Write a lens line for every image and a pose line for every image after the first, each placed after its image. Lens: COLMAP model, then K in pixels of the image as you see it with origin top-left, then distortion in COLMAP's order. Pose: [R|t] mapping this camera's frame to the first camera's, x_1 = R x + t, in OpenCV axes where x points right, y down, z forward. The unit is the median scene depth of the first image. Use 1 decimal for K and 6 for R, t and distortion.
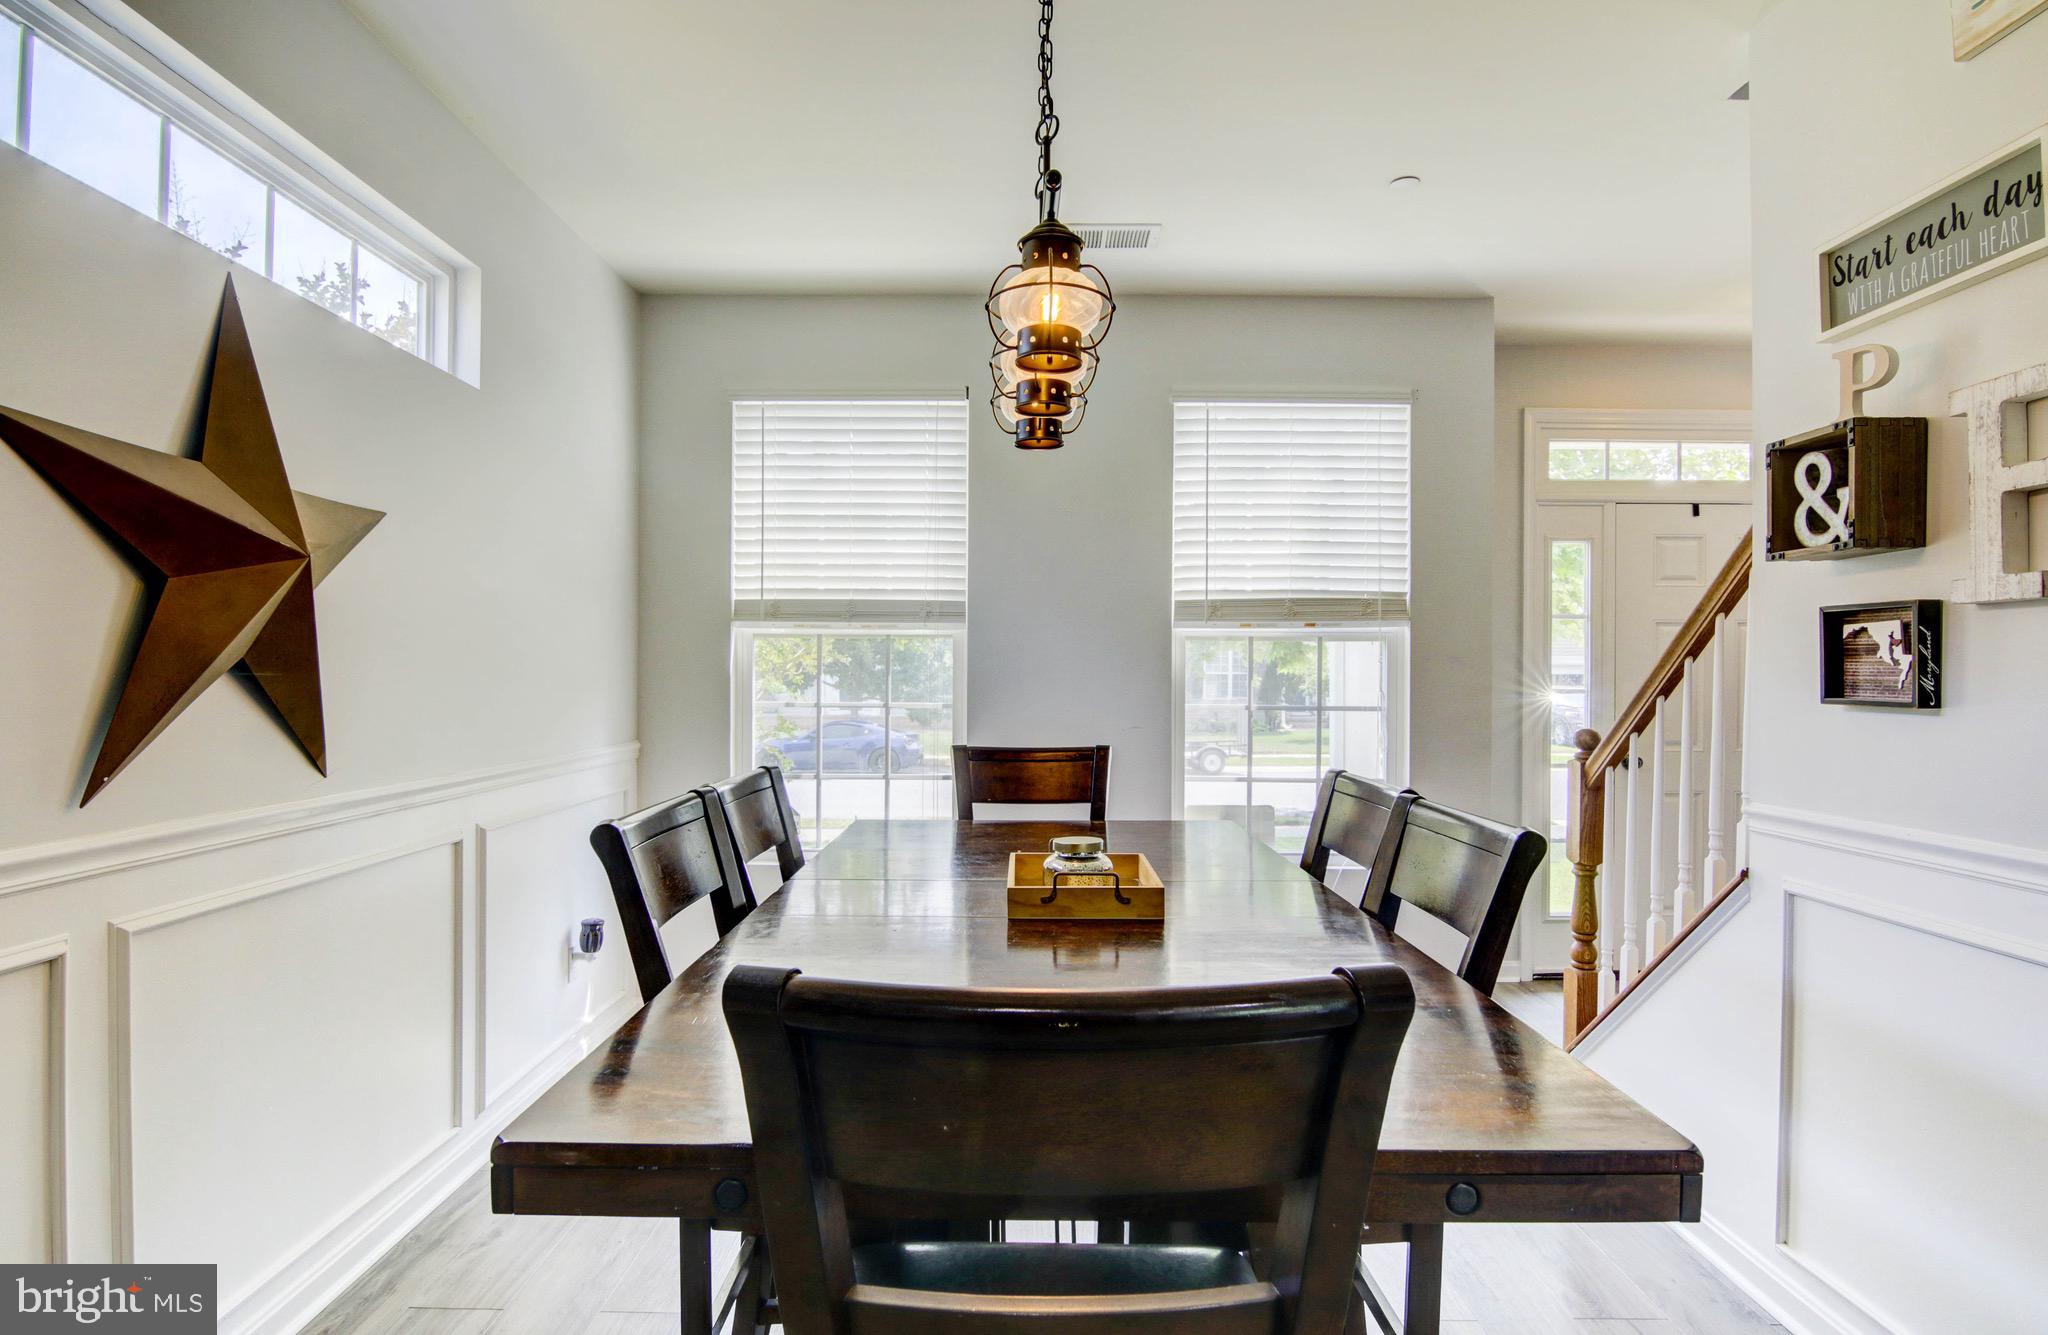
lens RADIAL K [[1045.2, 0, 1024.0], [0, 1045.2, 667.5], [0, 0, 1]] dist [-0.000585, -0.012425]
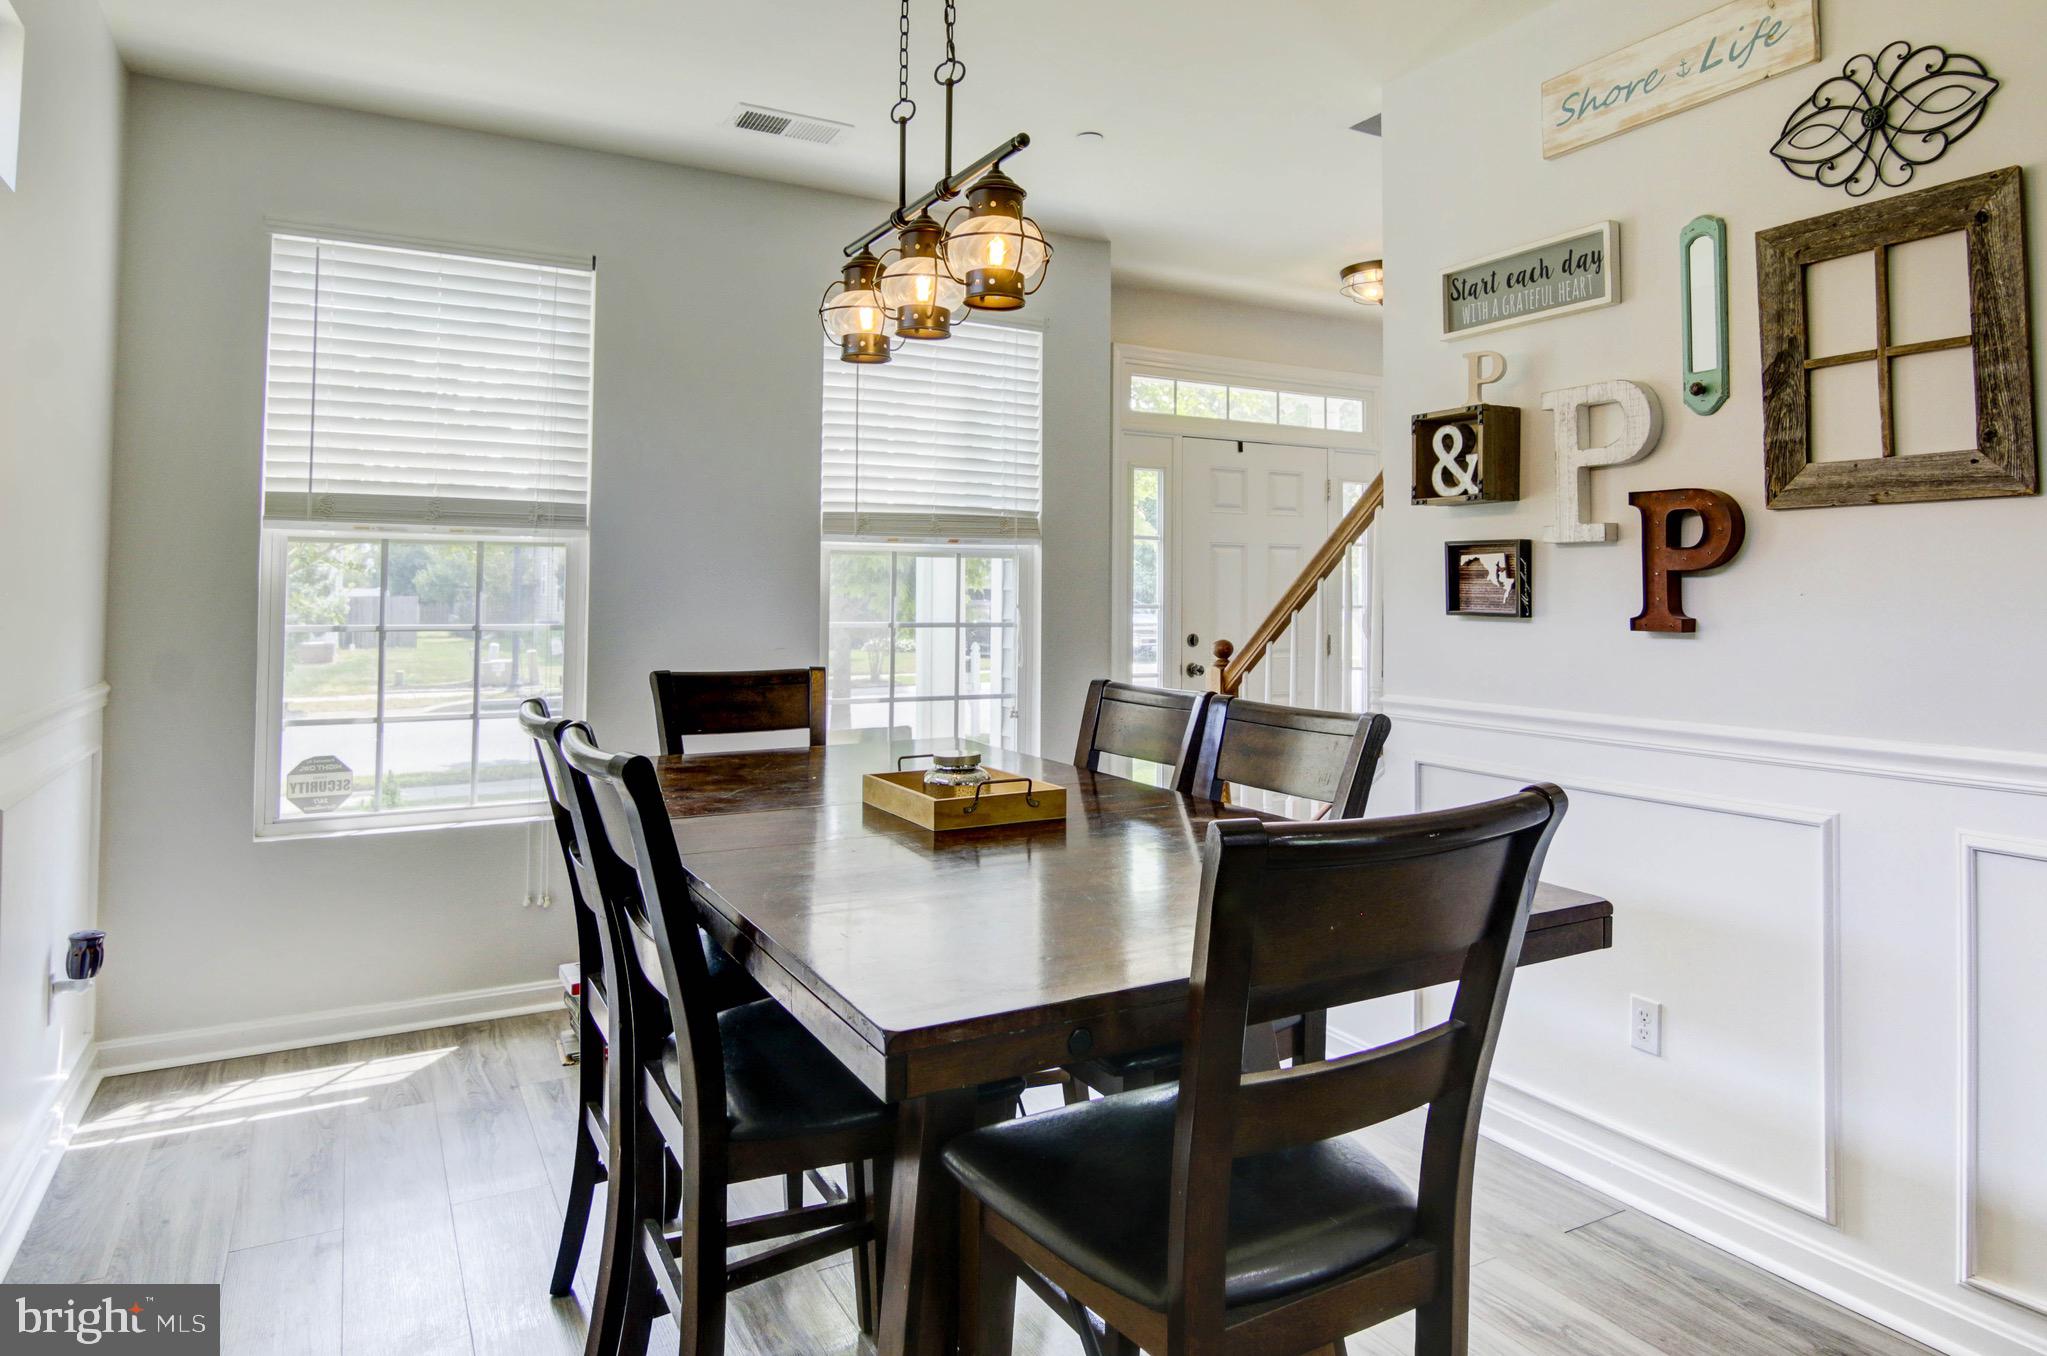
lens RADIAL K [[1204.1, 0, 1031.2], [0, 1204.1, 540.6], [0, 0, 1]] dist [-0.001842, -0.001763]
pose [[0.871982, 0.021908, 0.489047, -0.448671], [-0.005572, 0.999378, -0.034834, -0.003400], [-0.489506, 0.027650, 0.871562, -0.073394]]
